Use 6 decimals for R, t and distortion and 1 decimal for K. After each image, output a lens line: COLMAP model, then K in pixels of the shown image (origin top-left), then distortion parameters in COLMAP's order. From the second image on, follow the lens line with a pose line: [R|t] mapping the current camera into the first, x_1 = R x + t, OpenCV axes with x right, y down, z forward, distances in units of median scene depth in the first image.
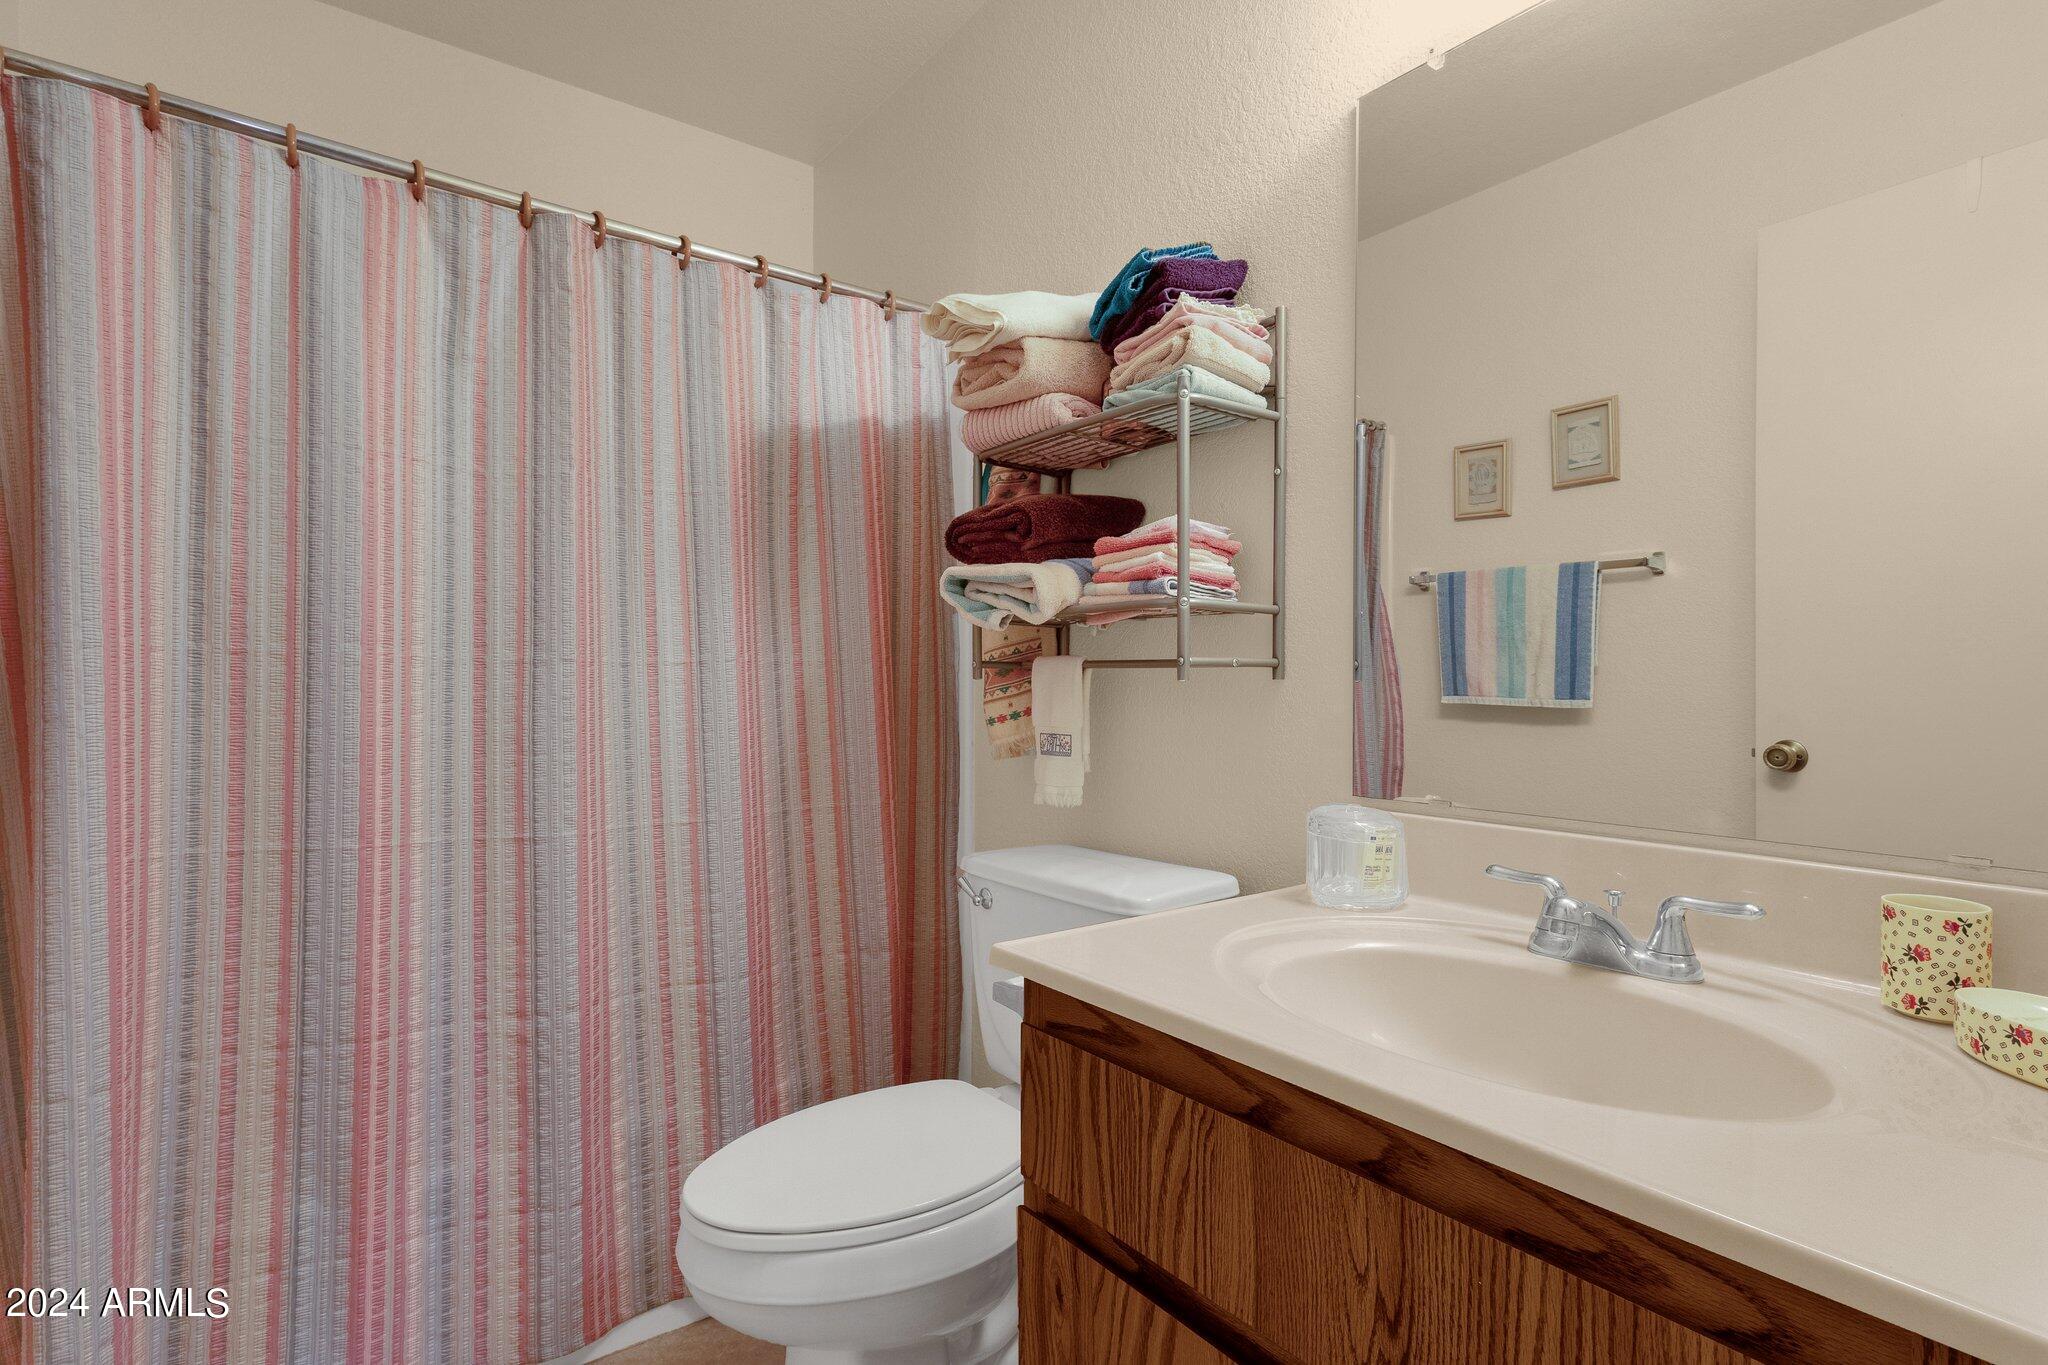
lens RADIAL K [[1011.3, 0, 1024.0], [0, 1011.3, 682.5], [0, 0, 1]] dist [0.006507, 0.000956]
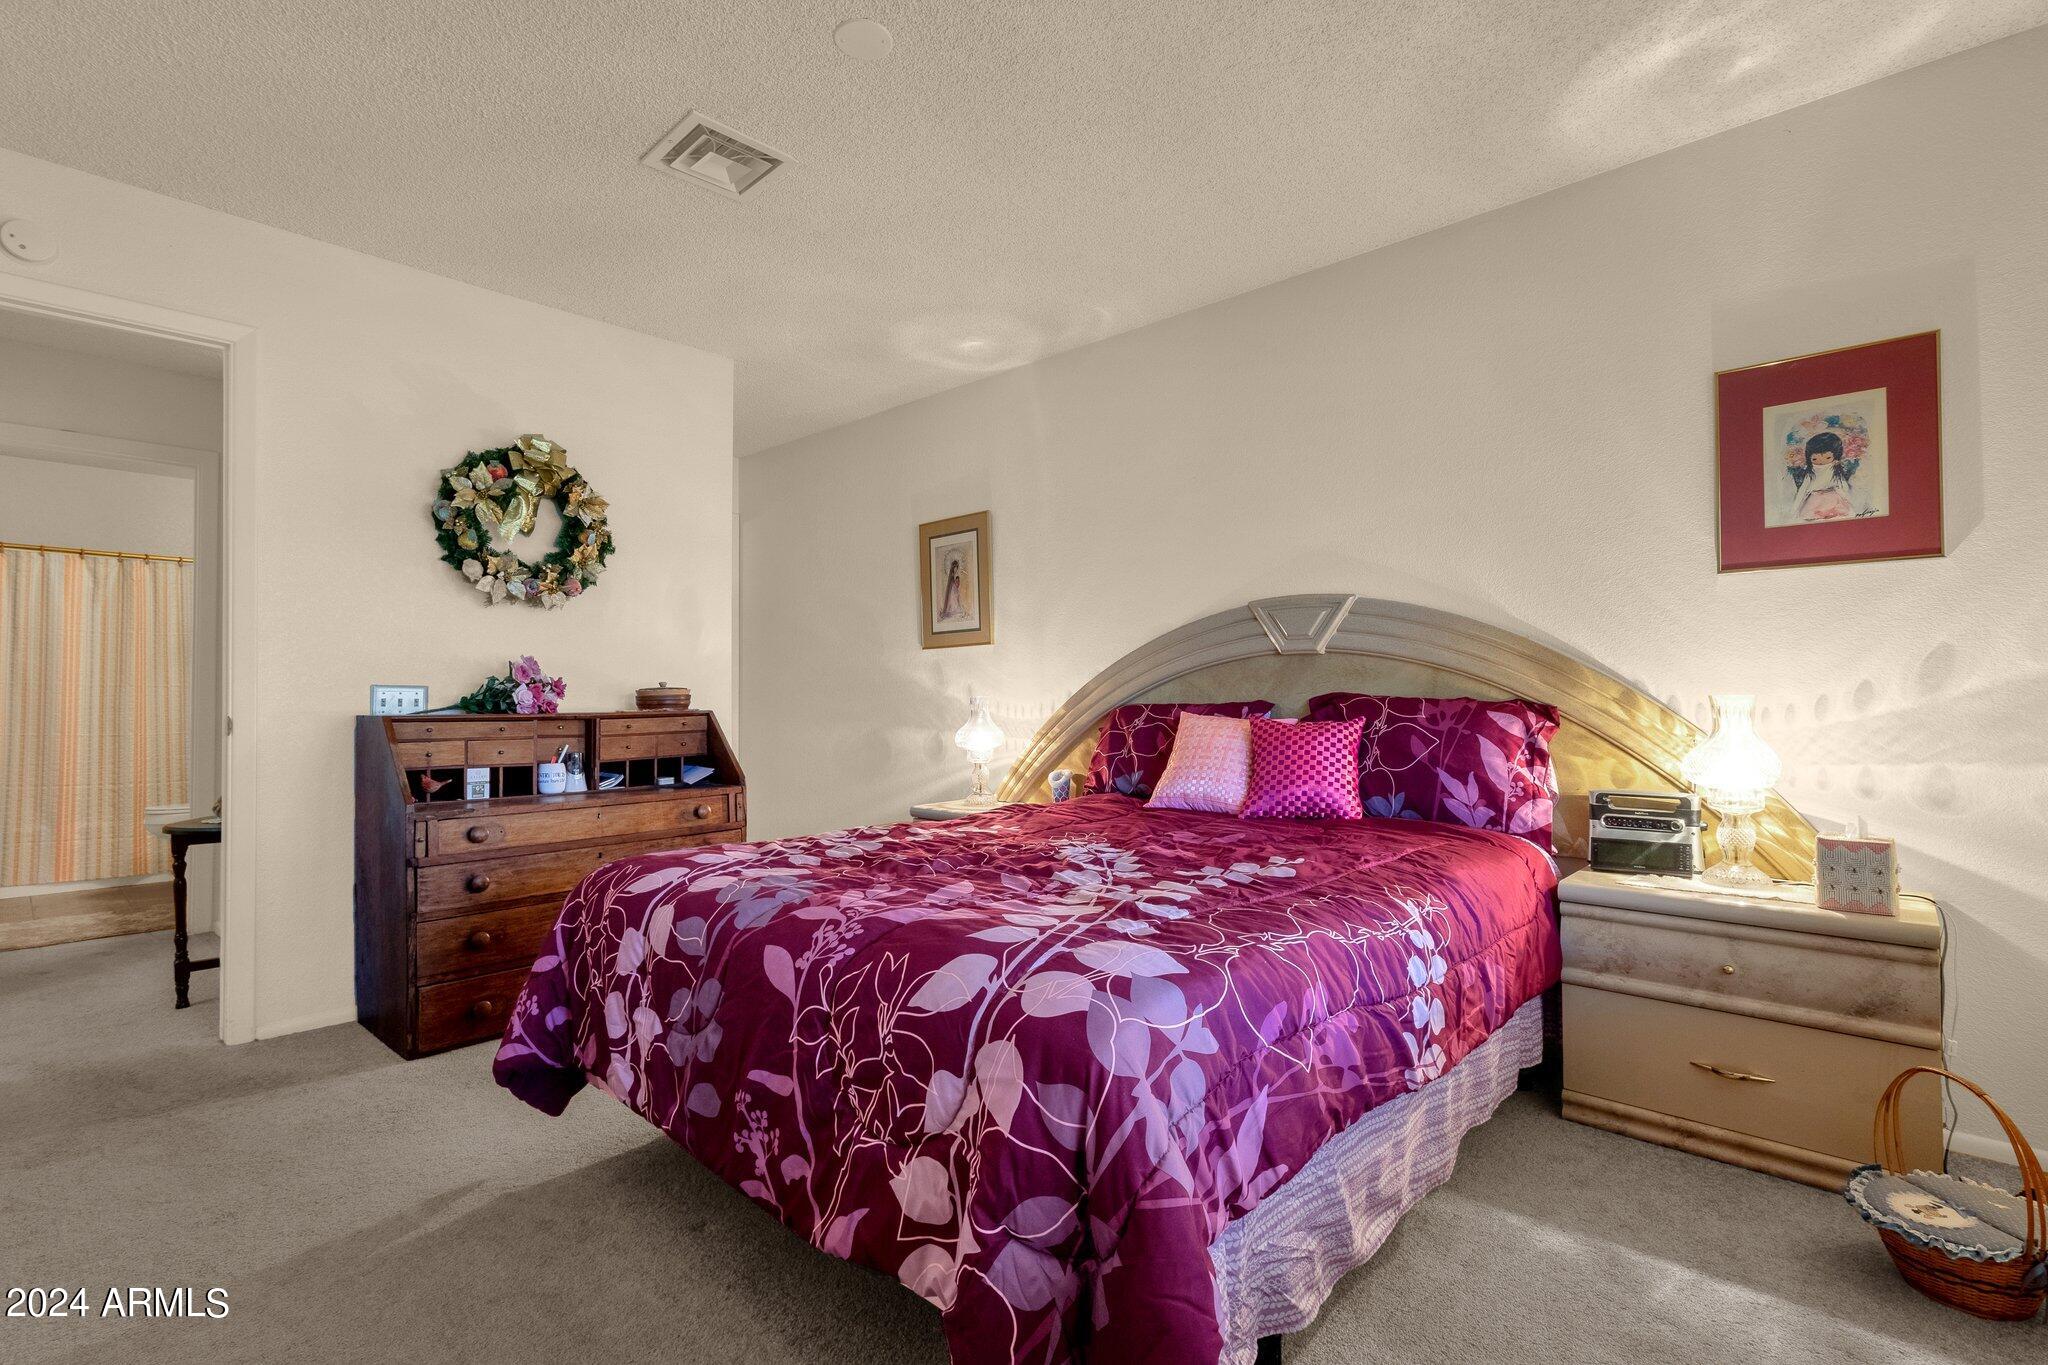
lens RADIAL K [[933.8, 0, 1024.0], [0, 933.8, 682.5], [0, 0, 1]] dist [-0.000524, -0.000164]
pose [[0.984850, -0.002294, 0.173393, 2.136900], [0.005299, 0.999844, -0.016874, 0.041763], [-0.173327, 0.017537, 0.984708, -2.858983]]
